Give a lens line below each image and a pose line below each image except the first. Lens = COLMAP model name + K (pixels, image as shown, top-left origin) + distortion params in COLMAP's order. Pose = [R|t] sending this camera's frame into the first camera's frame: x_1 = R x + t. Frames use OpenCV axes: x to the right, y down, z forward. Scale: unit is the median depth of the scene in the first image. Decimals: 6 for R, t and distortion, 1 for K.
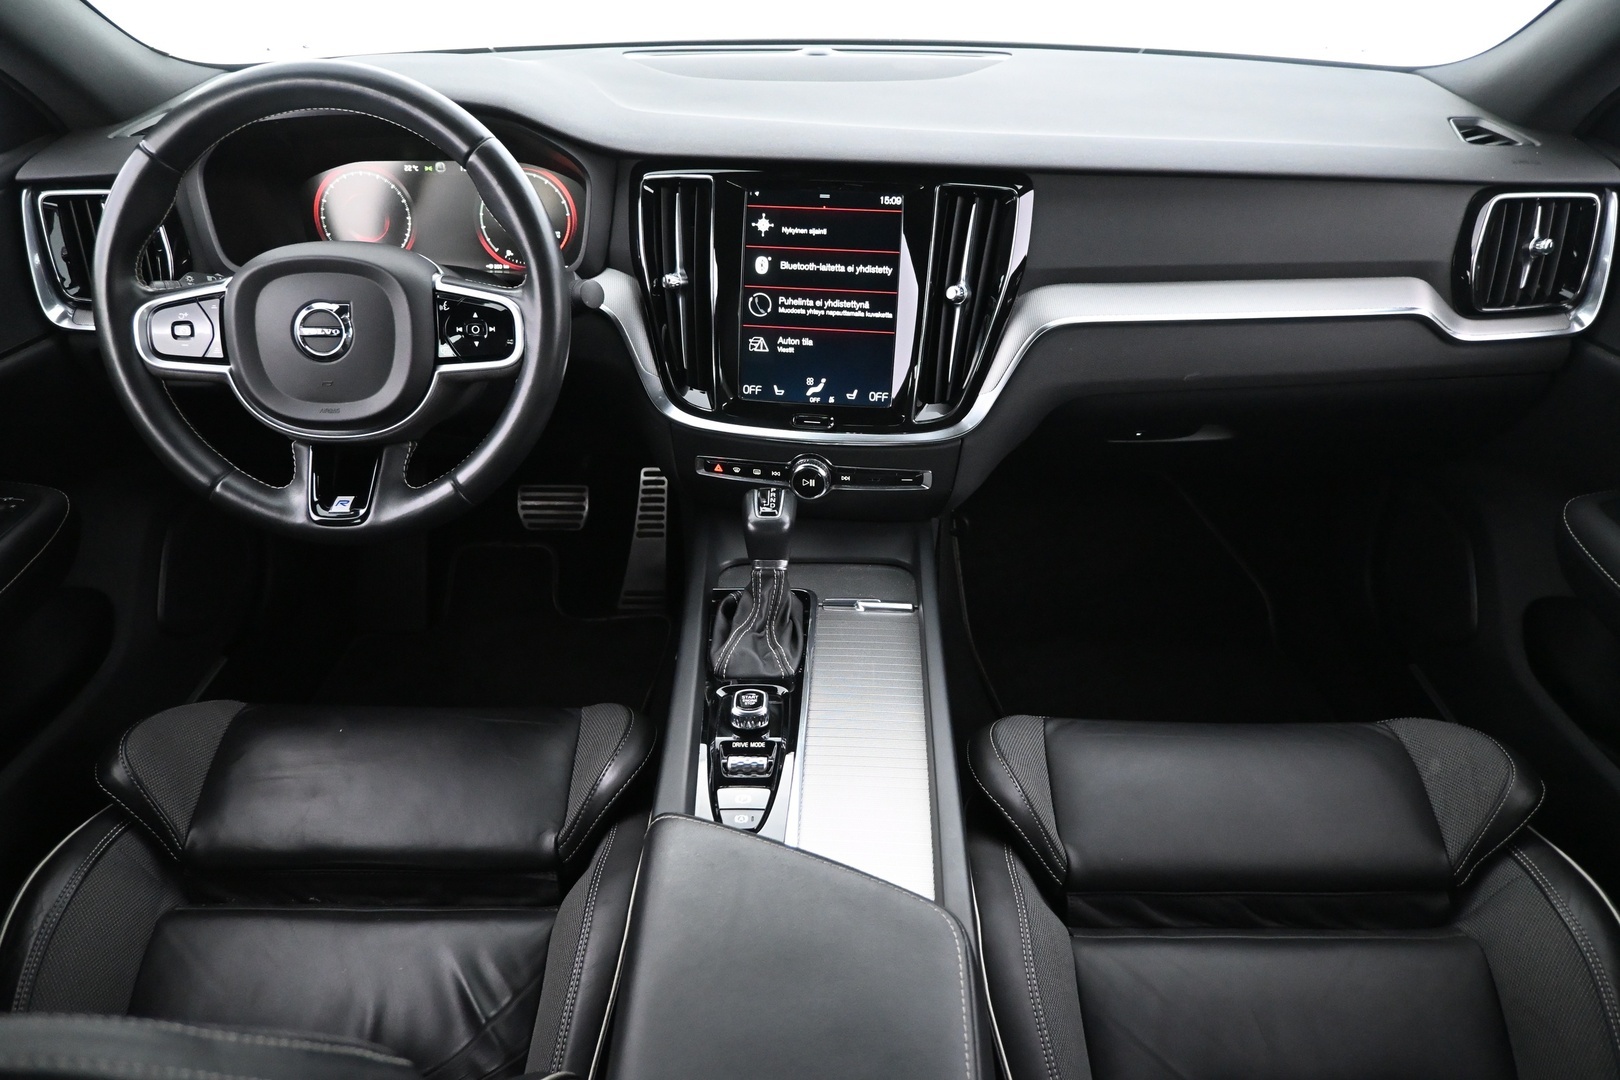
lens RADIAL K [[1102.4, 0, 813.7], [0, 1102.4, 546.4], [0, 0, 1]] dist [-0.014022, 0.011568]
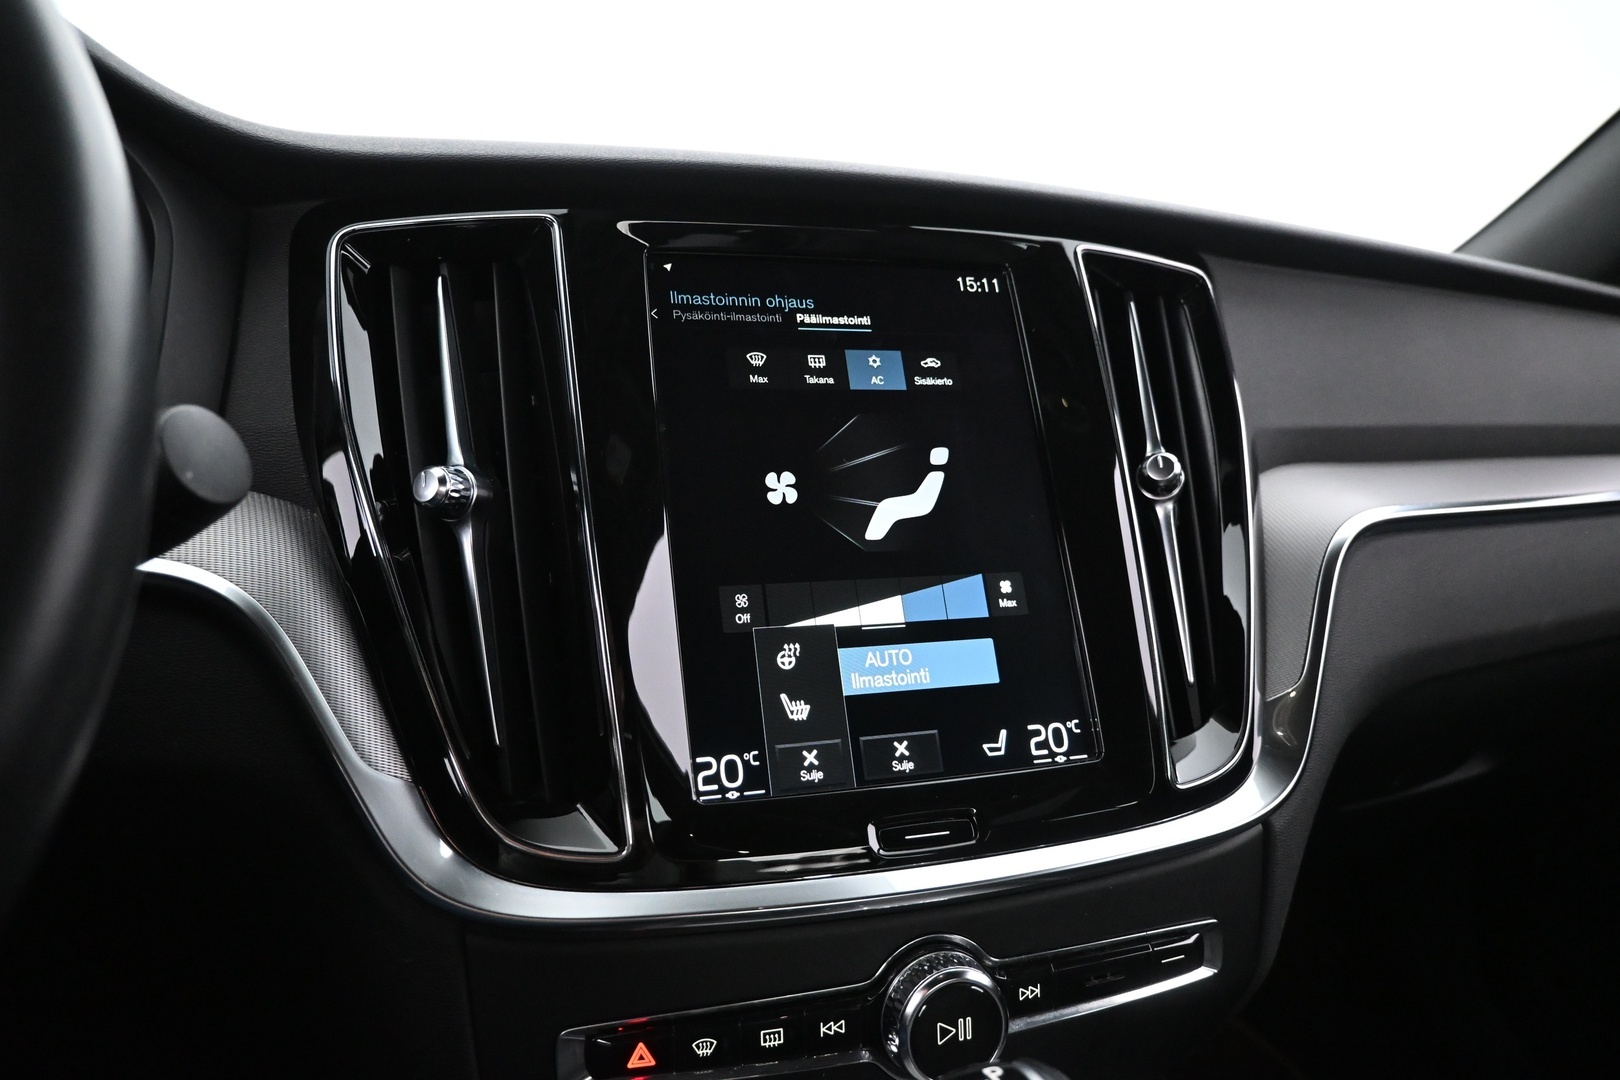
lens RADIAL K [[1102.4, 0, 806.1], [0, 1102.4, 537.5], [0, 0, 1]] dist [-0.014022, 0.011568]
pose [[0.901082, -0.044667, 0.431343, -0.177671], [0.239520, 0.880453, -0.409186, -0.065085], [-0.361500, 0.472025, 0.804058, 0.710630]]
